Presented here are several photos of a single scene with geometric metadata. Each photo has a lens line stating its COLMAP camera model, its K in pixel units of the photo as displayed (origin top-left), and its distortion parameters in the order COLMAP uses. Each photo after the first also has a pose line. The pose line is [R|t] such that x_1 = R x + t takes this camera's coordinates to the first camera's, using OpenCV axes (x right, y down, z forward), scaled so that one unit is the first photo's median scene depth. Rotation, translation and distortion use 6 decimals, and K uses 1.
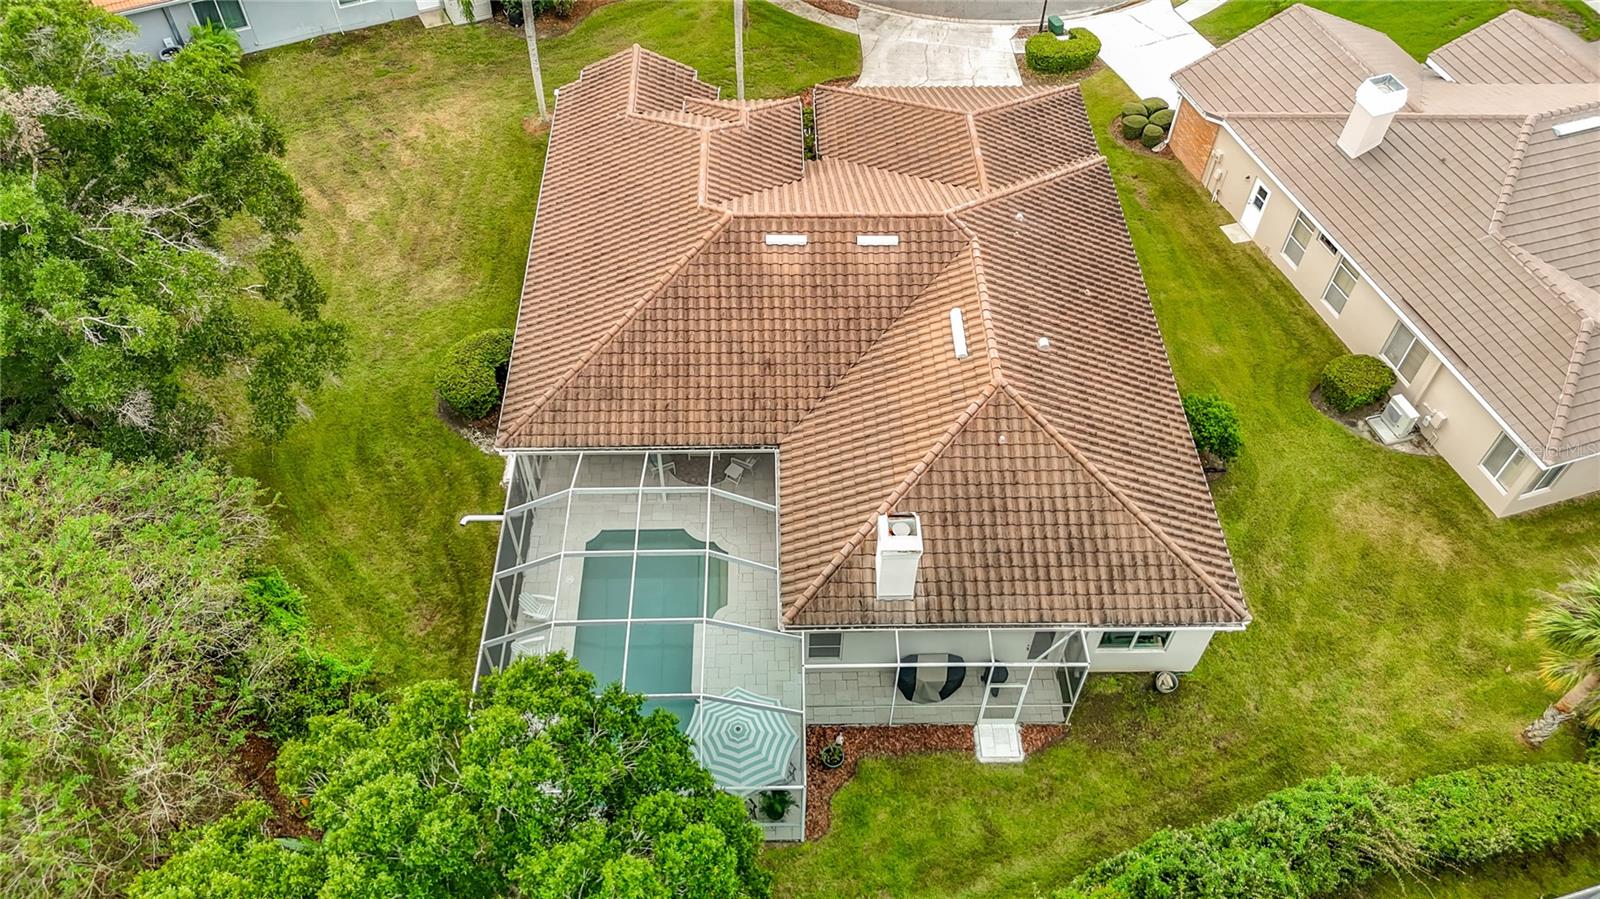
lens RADIAL K [[1392.7, 0, 798.9], [0, 1392.7, 344.6], [0, 0, 1]] dist [0.000041, -0.002851]
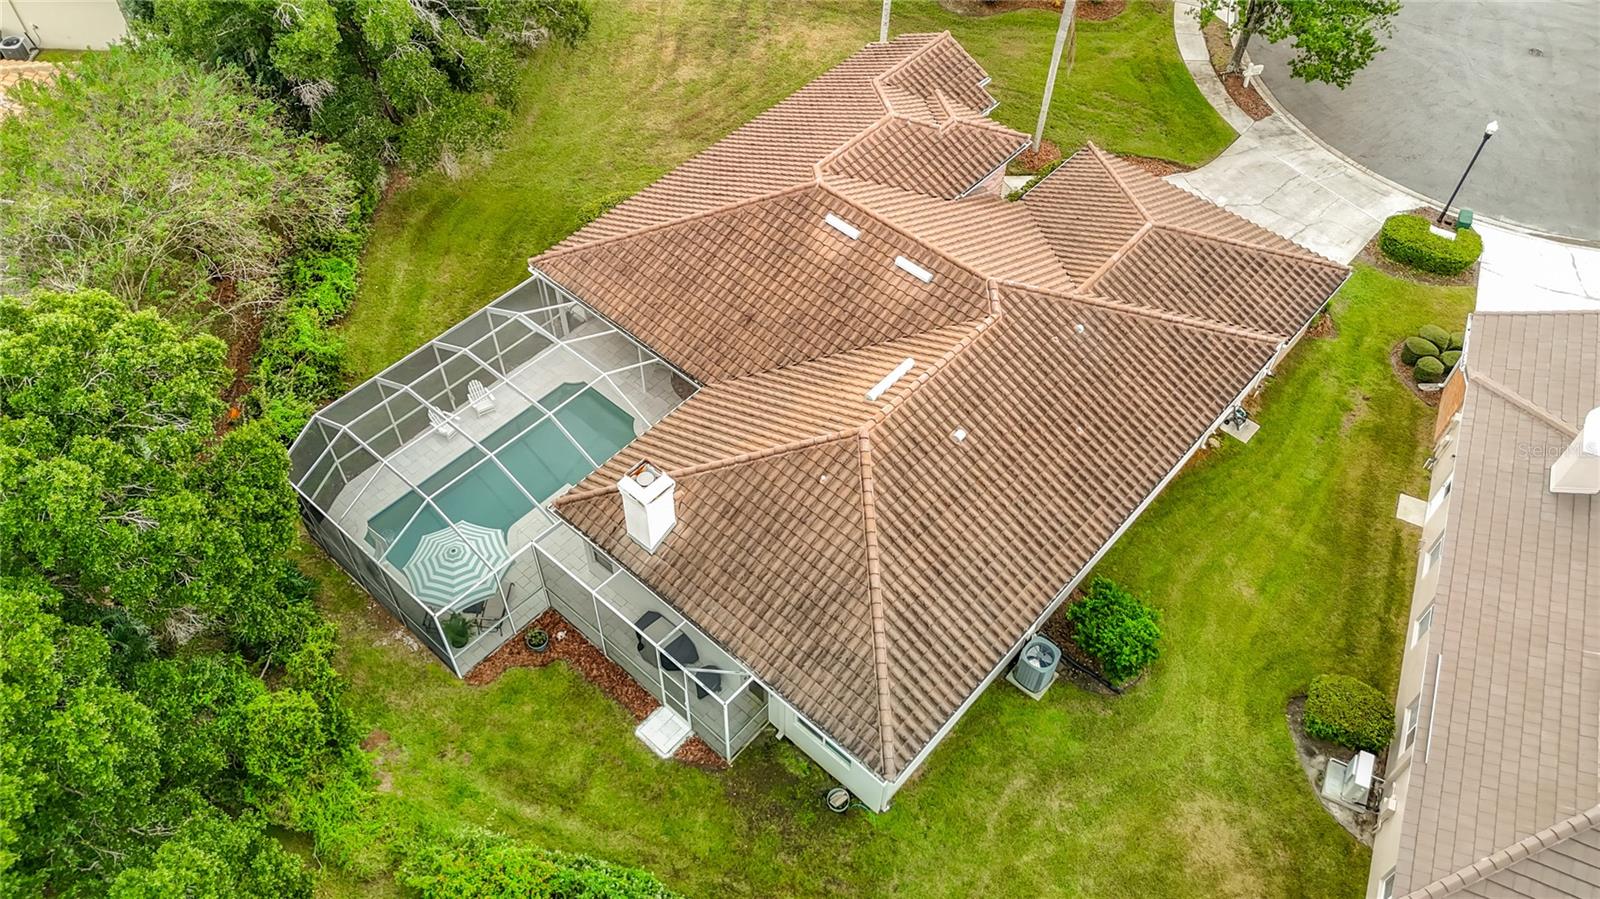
lens RADIAL K [[1371.0, 0, 798.9], [0, 1371.0, 397.3], [0, 0, 1]] dist [0.078818, -0.003489]
pose [[0.719168, 0.496095, -0.486505, 0.561396], [-0.486803, 0.859346, 0.156677, -0.120261], [0.495803, 0.124155, 0.859514, 0.161682]]
